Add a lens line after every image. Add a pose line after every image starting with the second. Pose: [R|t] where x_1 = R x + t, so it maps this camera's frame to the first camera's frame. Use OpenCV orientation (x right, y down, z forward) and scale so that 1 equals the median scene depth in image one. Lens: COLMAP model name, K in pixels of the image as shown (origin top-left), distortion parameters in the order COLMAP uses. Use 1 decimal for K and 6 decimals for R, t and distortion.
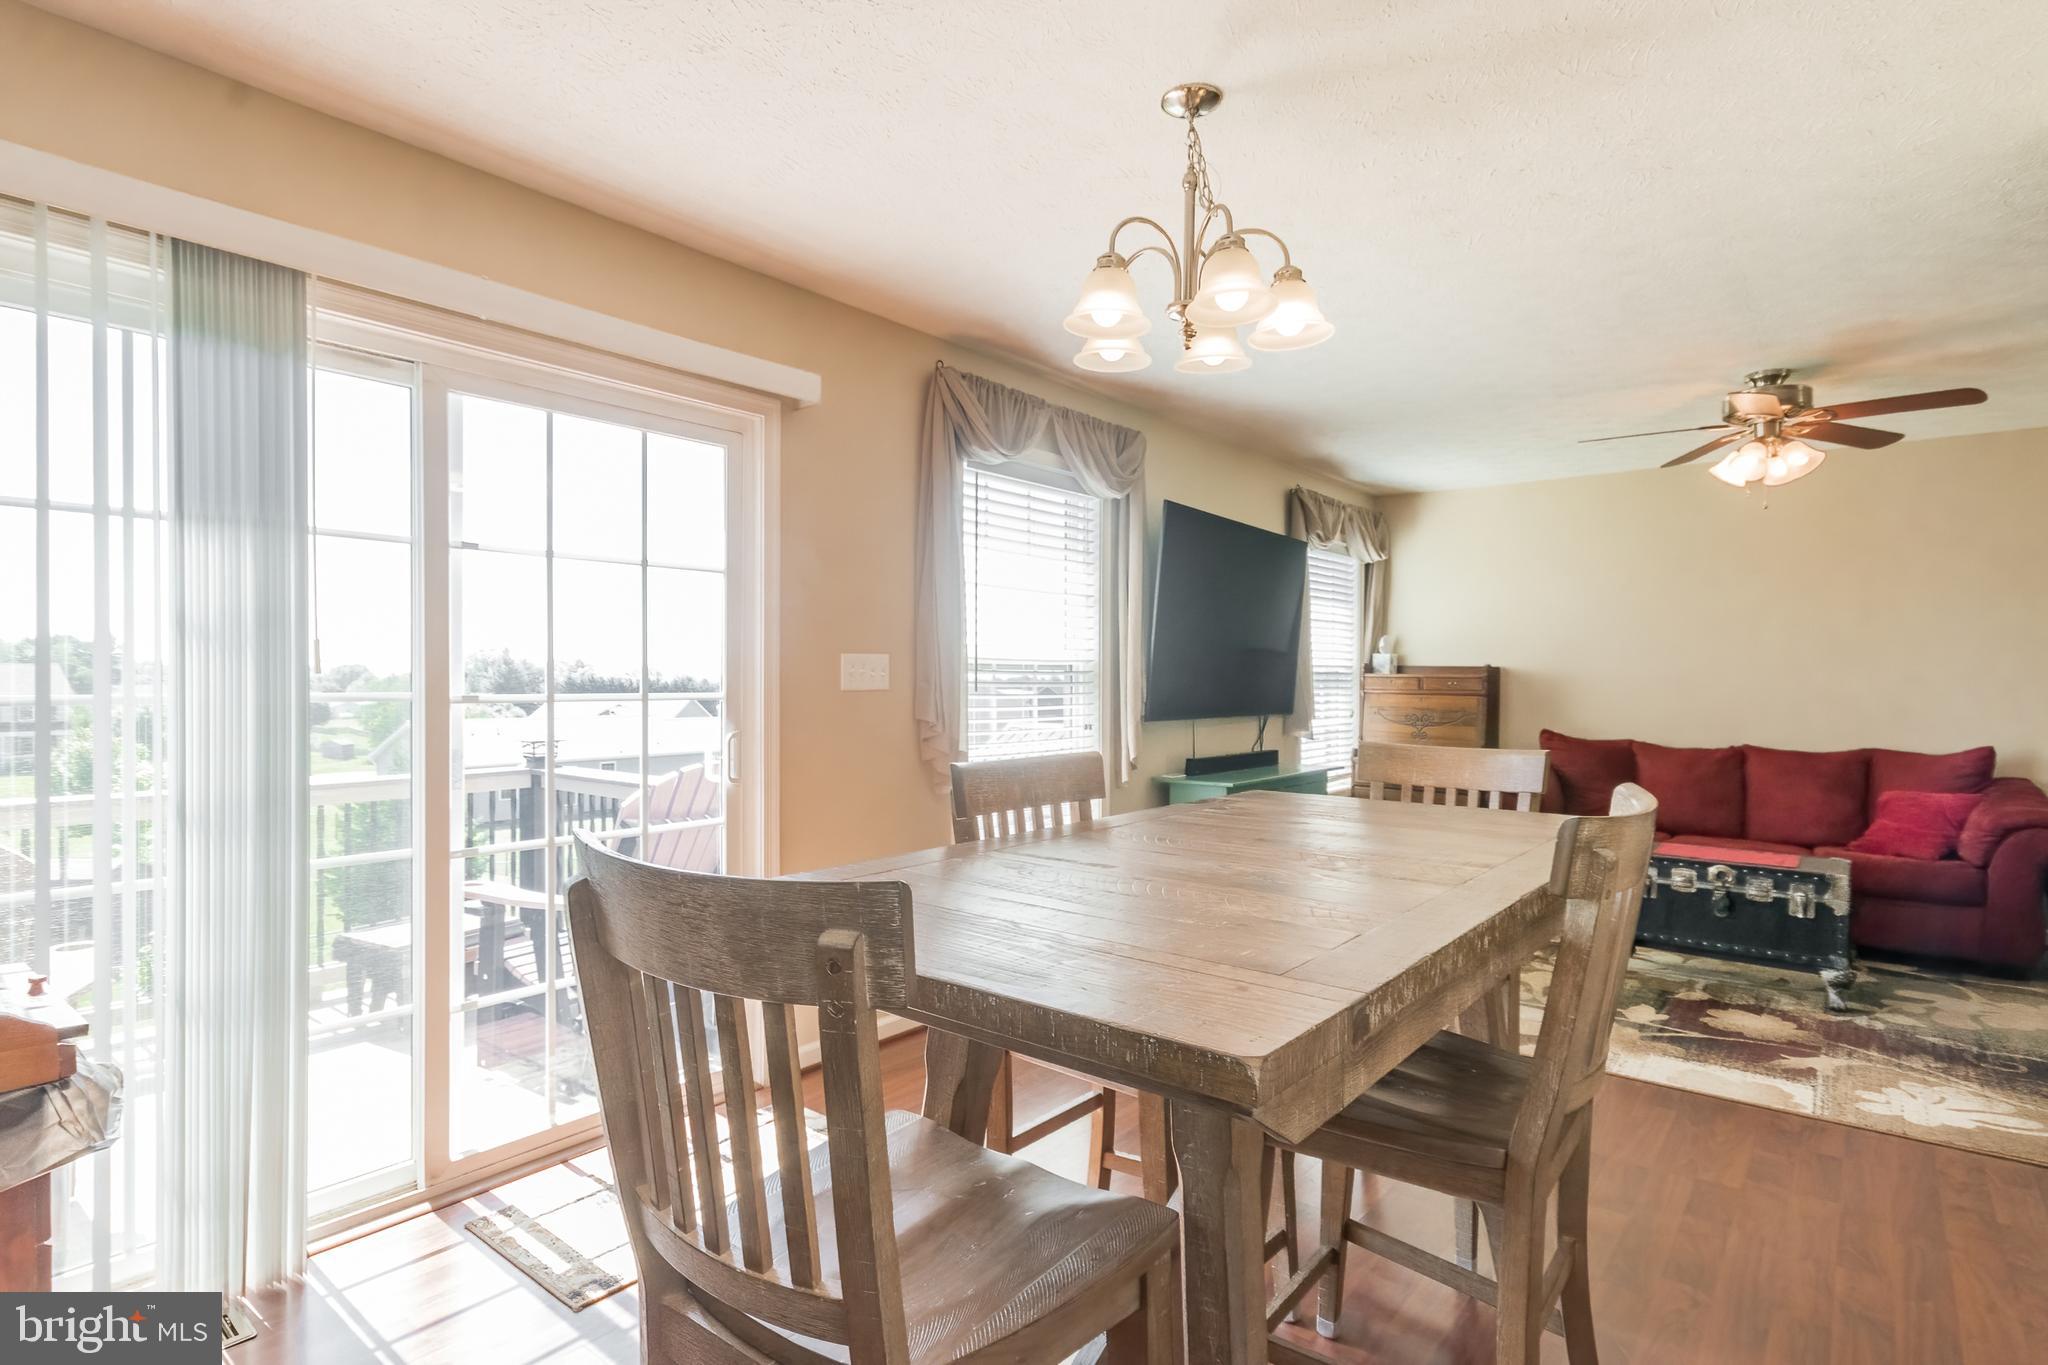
lens RADIAL K [[1052.5, 0, 1019.6], [0, 1052.5, 690.1], [0, 0, 1]] dist [0.014097, -0.008566]
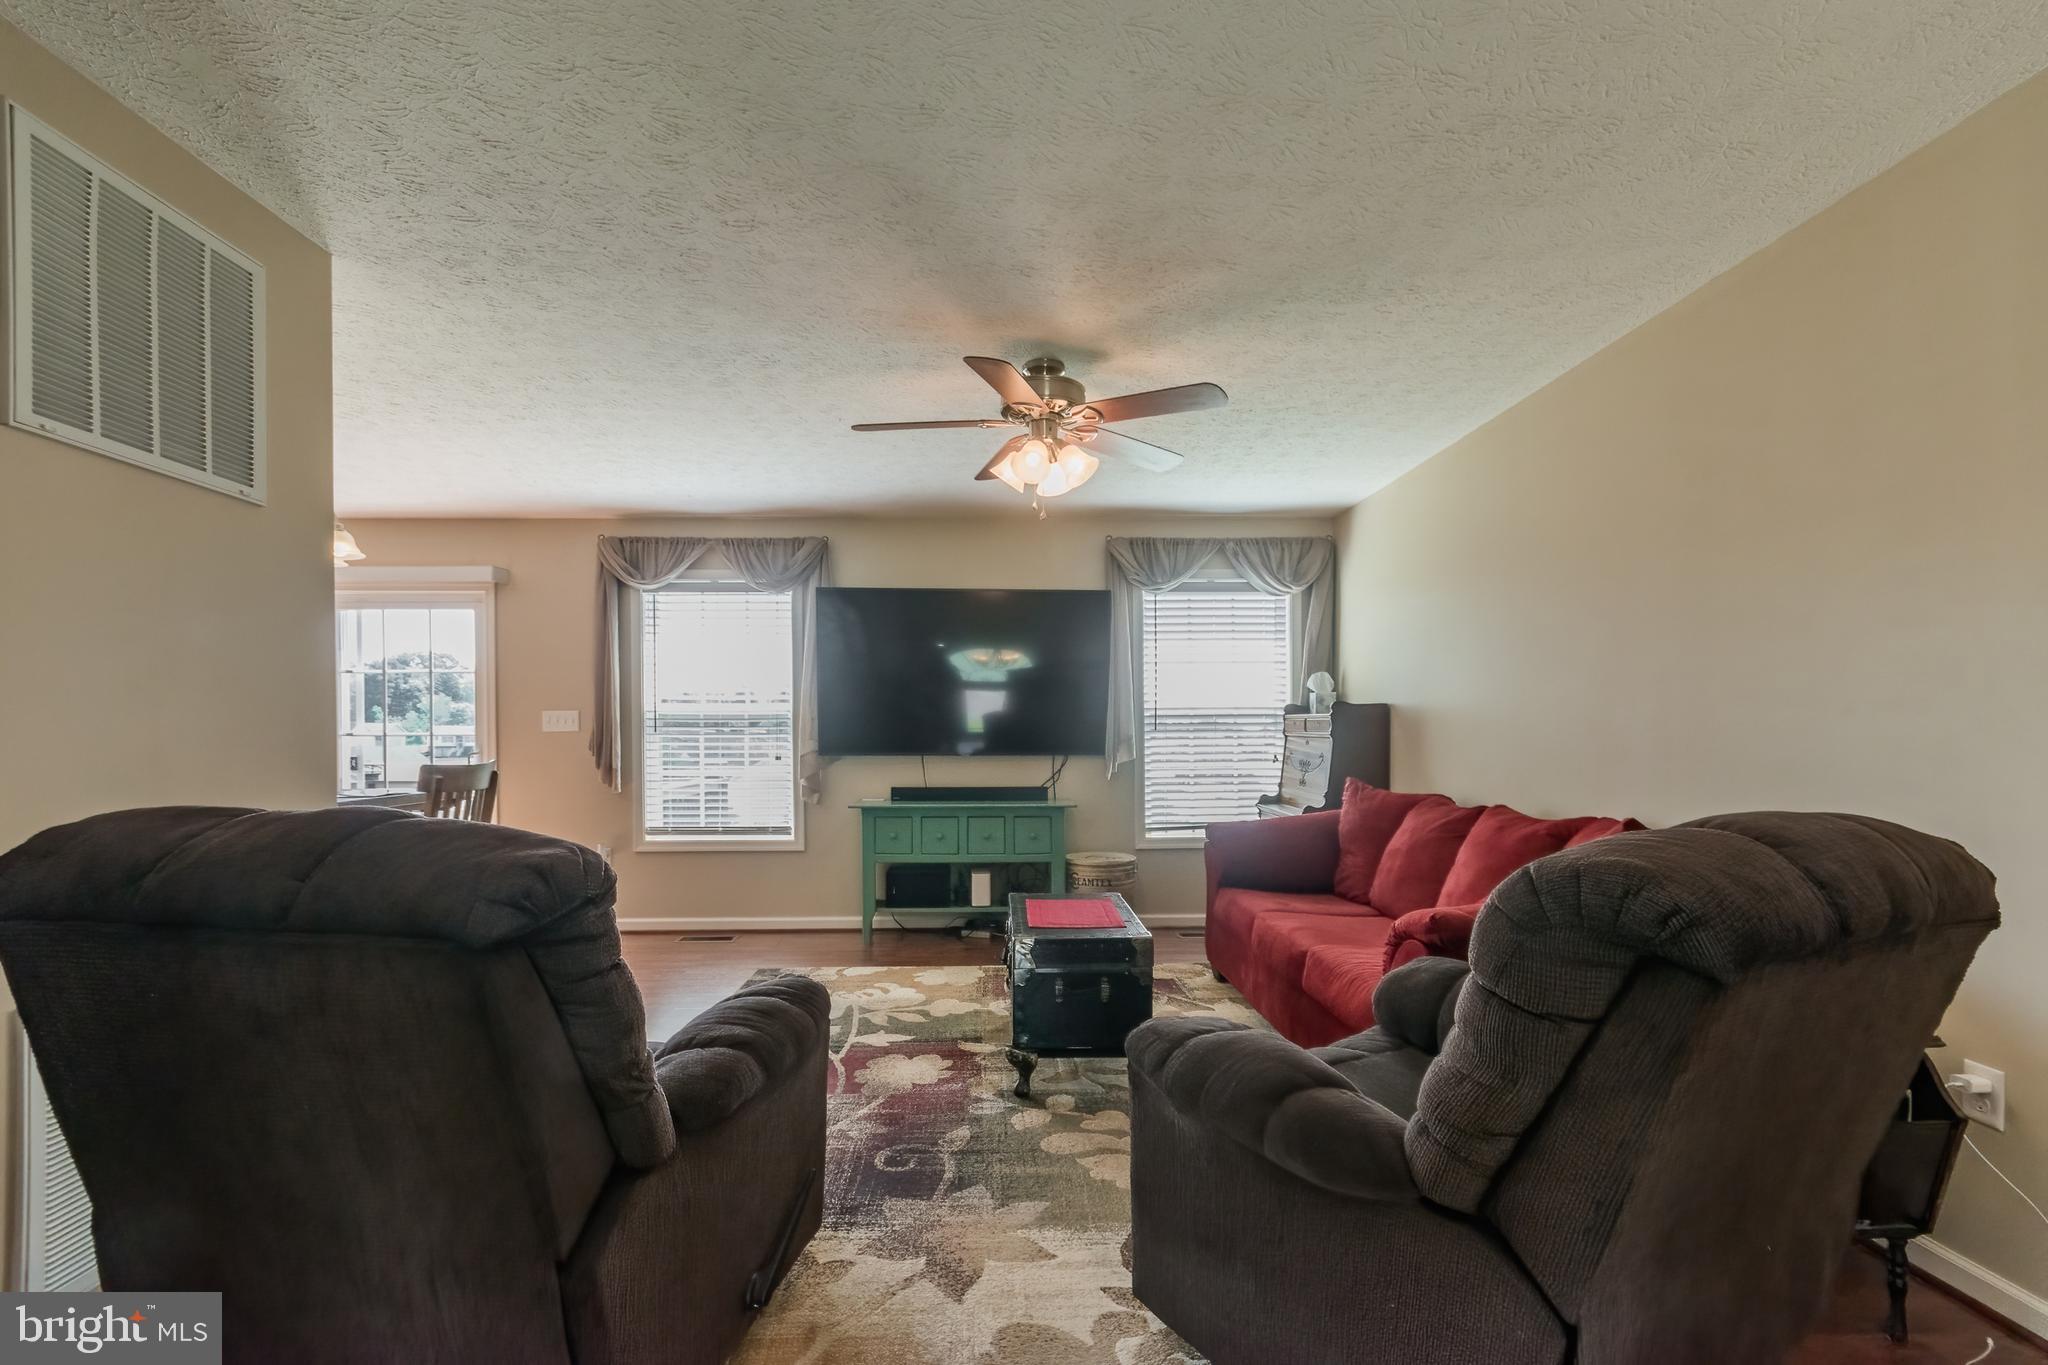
lens RADIAL K [[911.5, 0, 1025.8], [0, 911.5, 742.0], [0, 0, 1]] dist [0.002199, 0.000262]
pose [[0.648881, 0.000273, -0.760890, 1.383521], [-0.002444, 0.999996, -0.001725, 0.017687], [0.760886, 0.002979, 0.648878, 0.537942]]
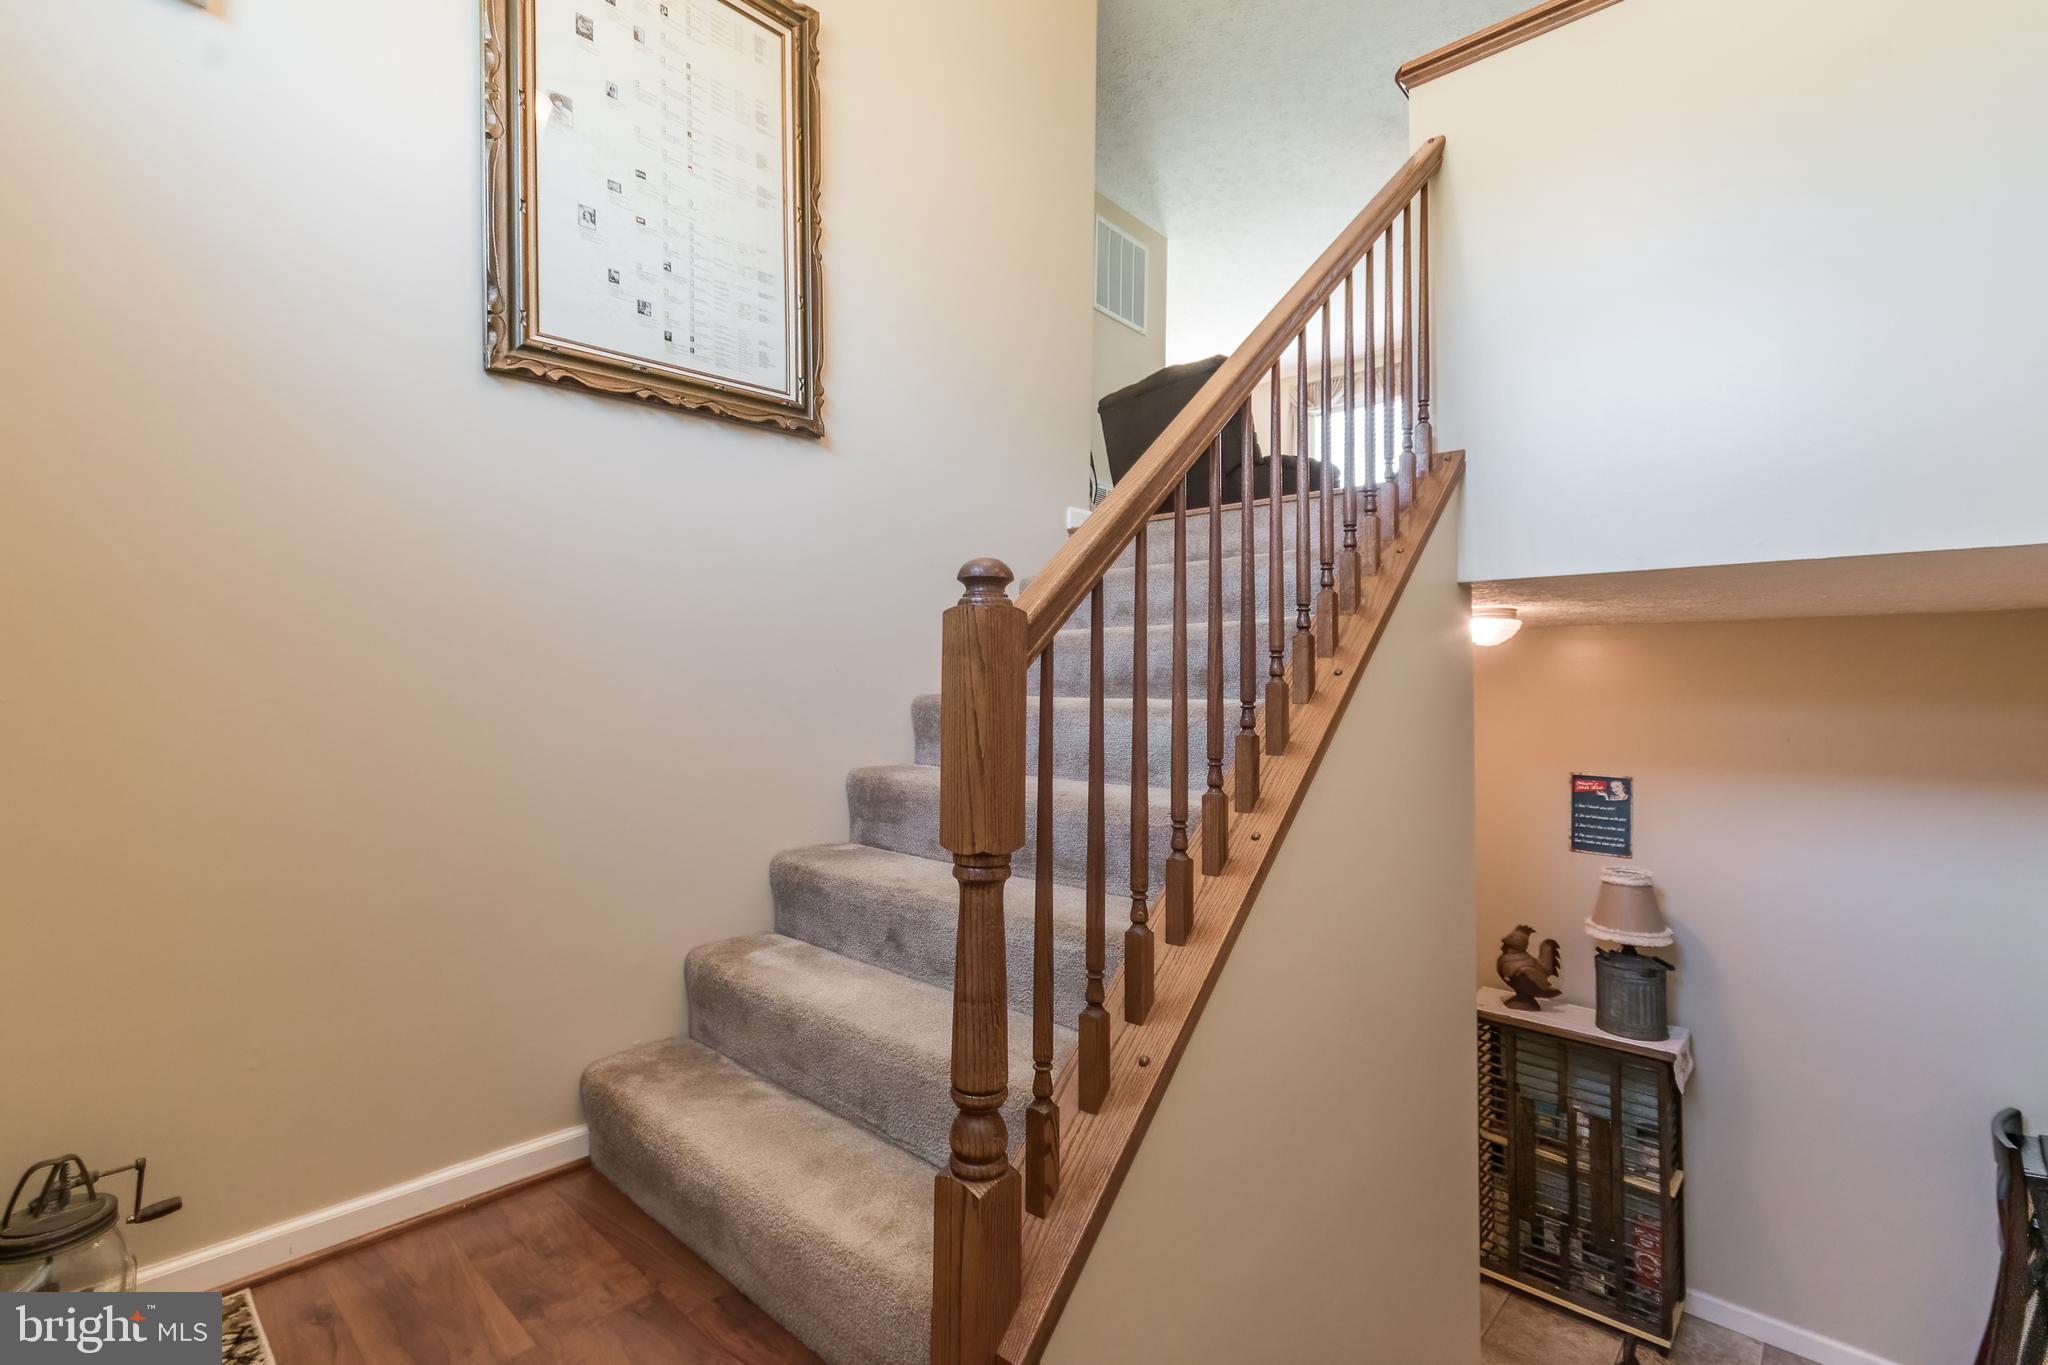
lens RADIAL K [[963.6, 0, 1033.7], [0, 963.6, 686.3], [0, 0, 1]] dist [0.001069, -0.000161]
pose [[-0.082919, 0.003880, -0.996549, 2.283779], [-0.015686, 0.999863, 0.005198, 0.458164], [0.996433, 0.016063, -0.082847, 0.499930]]
